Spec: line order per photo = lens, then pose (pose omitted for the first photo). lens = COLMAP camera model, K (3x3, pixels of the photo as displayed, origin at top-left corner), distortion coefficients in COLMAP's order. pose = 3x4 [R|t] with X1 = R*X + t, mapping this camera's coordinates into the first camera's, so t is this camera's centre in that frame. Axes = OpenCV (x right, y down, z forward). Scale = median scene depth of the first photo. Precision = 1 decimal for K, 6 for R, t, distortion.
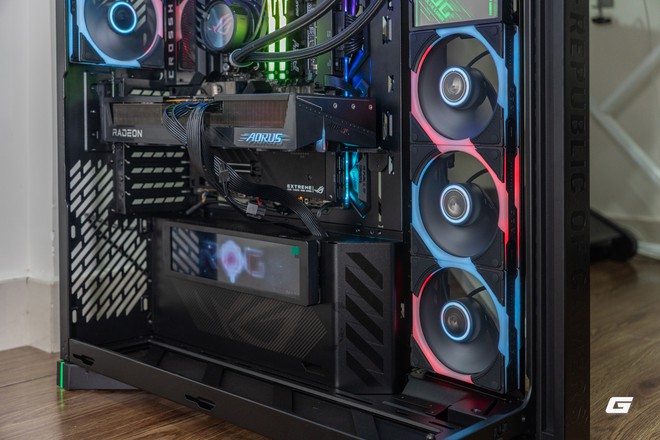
lens RADIAL K [[770.5, 0, 336.6], [0, 770.5, 166.8], [0, 0, 1]] dist [-0.008879, 0.000000]
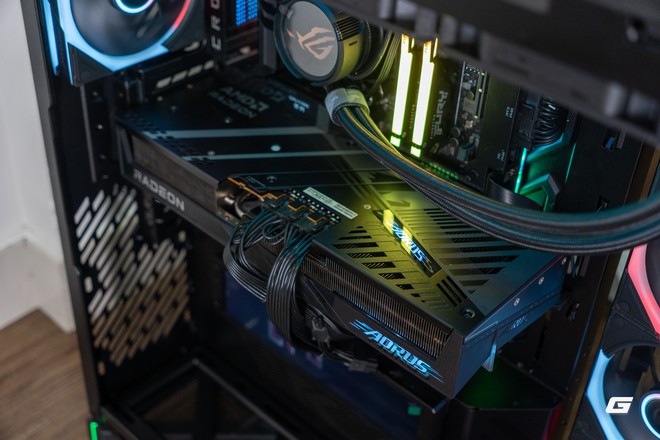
lens RADIAL K [[869.4, 0, 331.0], [0, 869.4, 215.5], [0, 0, 1]] dist [-0.057230, 0.000000]
pose [[0.998336, 0.057432, -0.005164, -0.119490], [-0.045579, 0.840804, 0.539417, -0.402820], [0.035322, -0.538284, 0.842023, 0.373091]]
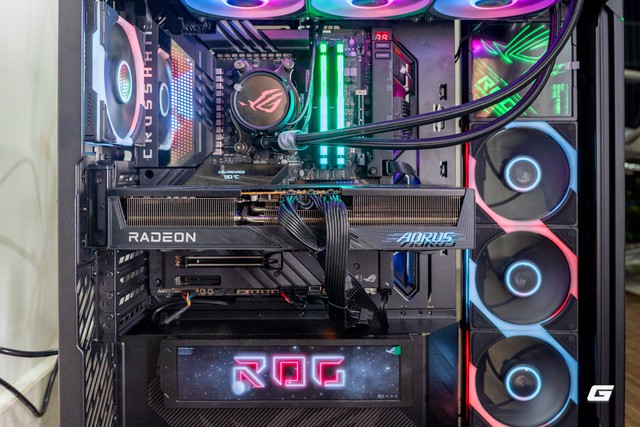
lens RADIAL K [[576.0, 0, 323.1], [0, 576.0, 164.7], [0, 0, 1]] dist [-0.039010, 0.007533]
pose [[0.761853, -0.016048, 0.647551, -0.493045], [0.048339, 0.998314, -0.032129, -0.085135], [-0.645943, 0.055780, 0.761345, 0.449872]]
